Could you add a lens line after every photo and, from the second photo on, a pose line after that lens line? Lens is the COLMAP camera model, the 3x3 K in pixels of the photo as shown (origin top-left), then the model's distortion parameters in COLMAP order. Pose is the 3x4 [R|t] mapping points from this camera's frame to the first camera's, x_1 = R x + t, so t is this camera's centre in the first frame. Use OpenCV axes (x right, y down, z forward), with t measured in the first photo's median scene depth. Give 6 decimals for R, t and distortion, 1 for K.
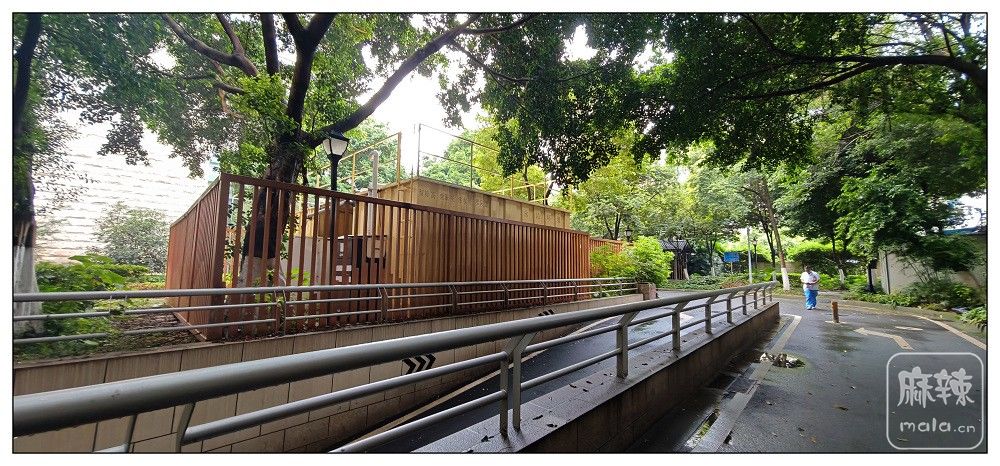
lens RADIAL K [[363.3, 0, 494.7], [0, 363.3, 232.8], [0, 0, 1]] dist [-0.000981, -0.000307]
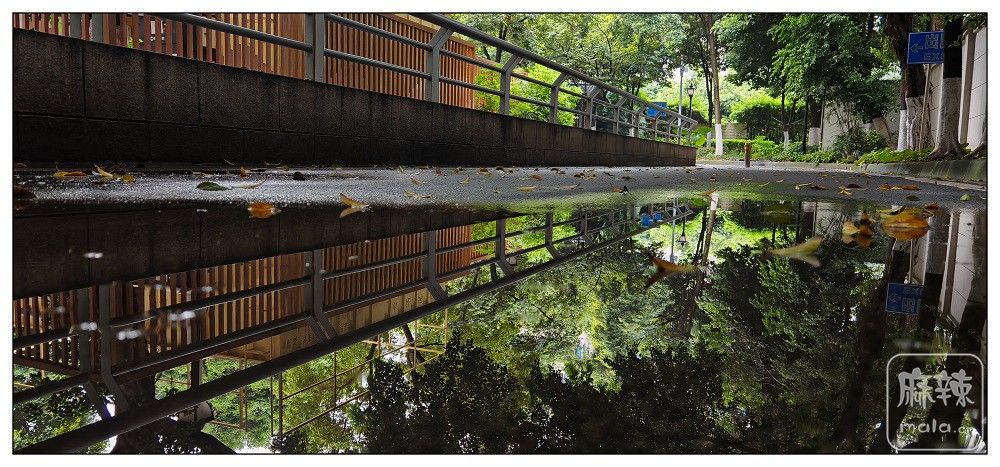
lens RADIAL K [[770.0, 0, 498.6], [0, 770.0, 231.5], [0, 0, 1]] dist [0.026709, -0.014605]
pose [[0.934324, -0.015678, 0.356080, -0.136356], [-0.054370, 0.981071, 0.185860, 0.044339], [-0.352254, -0.193013, 0.915786, -0.257764]]
